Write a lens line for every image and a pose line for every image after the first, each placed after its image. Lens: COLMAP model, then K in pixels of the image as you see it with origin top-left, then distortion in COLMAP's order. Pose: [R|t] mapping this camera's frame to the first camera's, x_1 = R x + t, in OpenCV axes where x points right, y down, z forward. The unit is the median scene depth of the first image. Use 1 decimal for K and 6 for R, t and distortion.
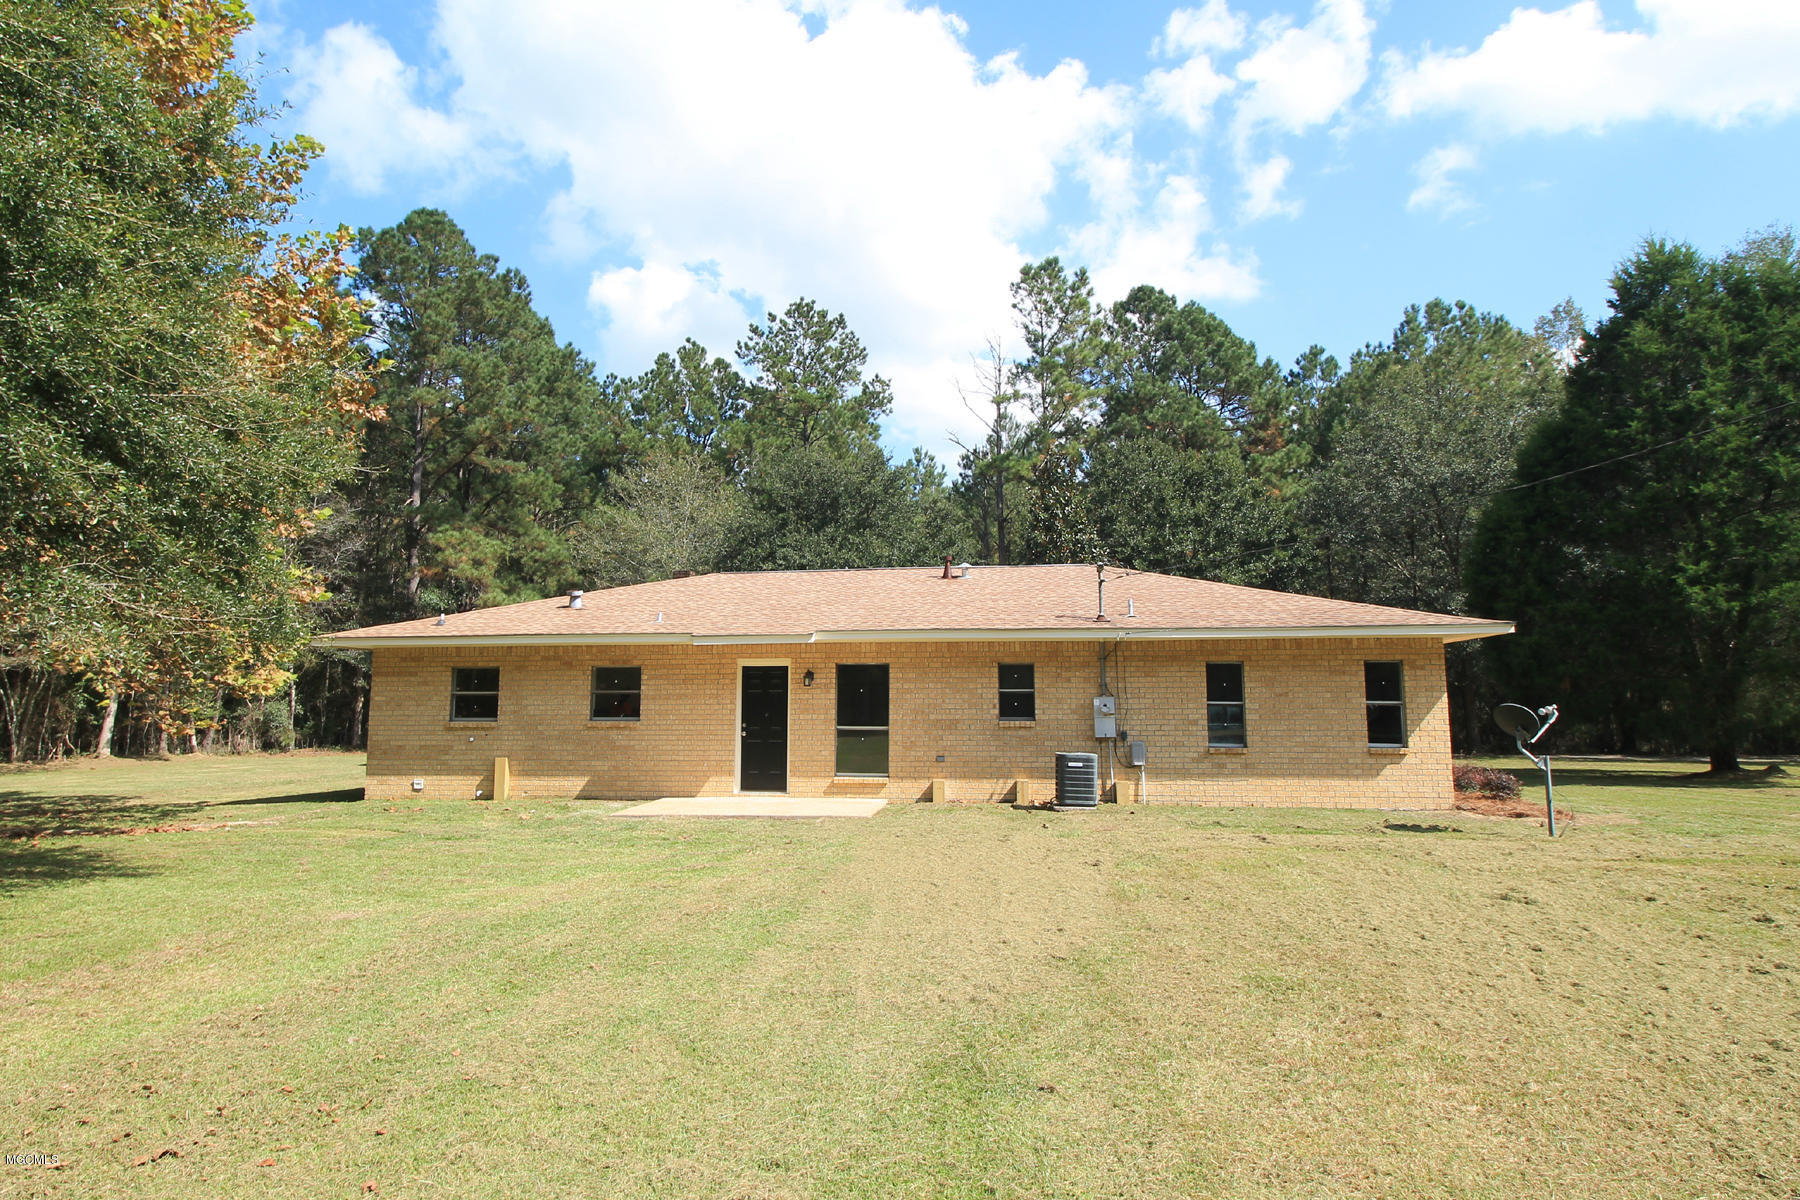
lens RADIAL K [[967.5, 0, 900.0], [0, 967.5, 600.0], [0, 0, 1]] dist [0.001614, -0.000274]
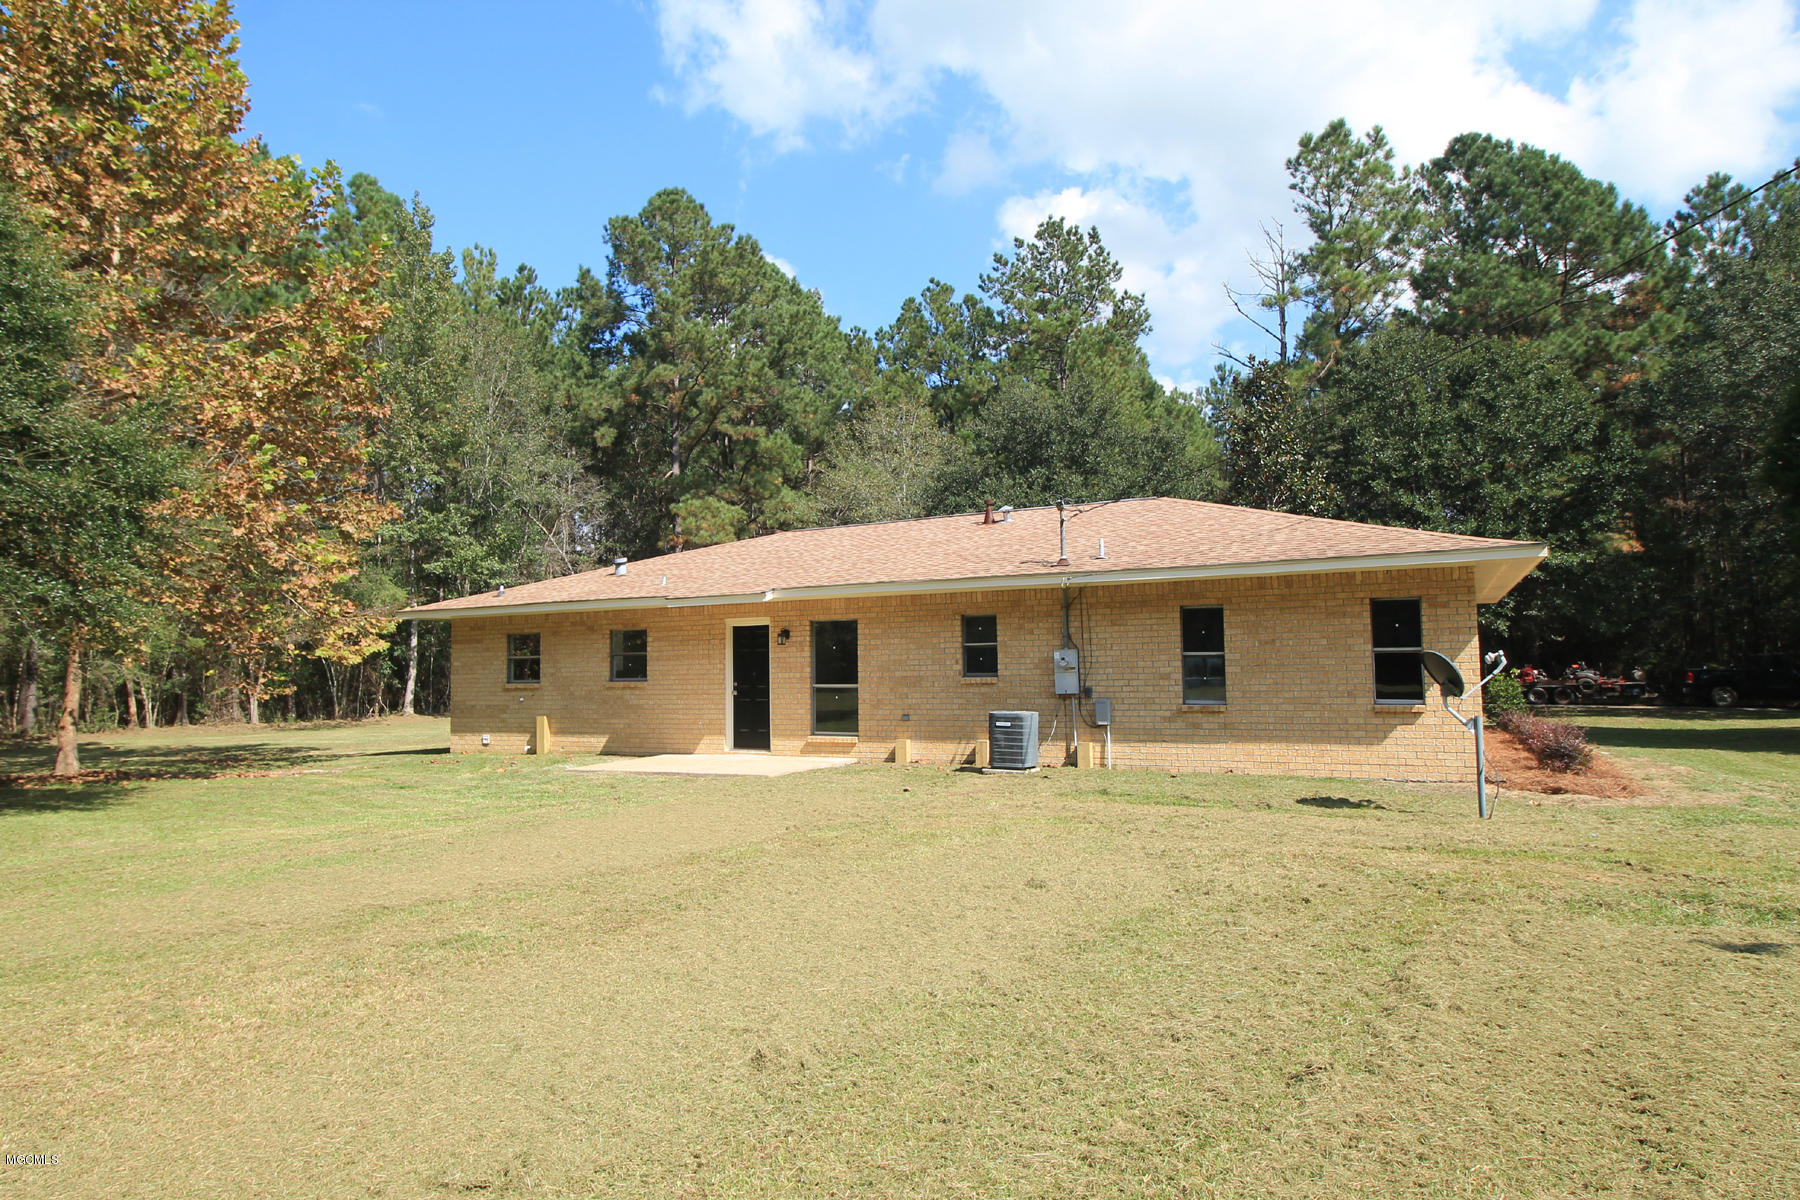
lens RADIAL K [[1026.5, 0, 870.1], [0, 1026.5, 592.6], [0, 0, 1]] dist [0.017606, -0.017399]
pose [[0.944366, -0.039463, -0.326519, 0.310163], [0.053748, 0.997947, 0.034841, 0.003892], [0.324474, -0.050452, 0.944548, 0.036945]]
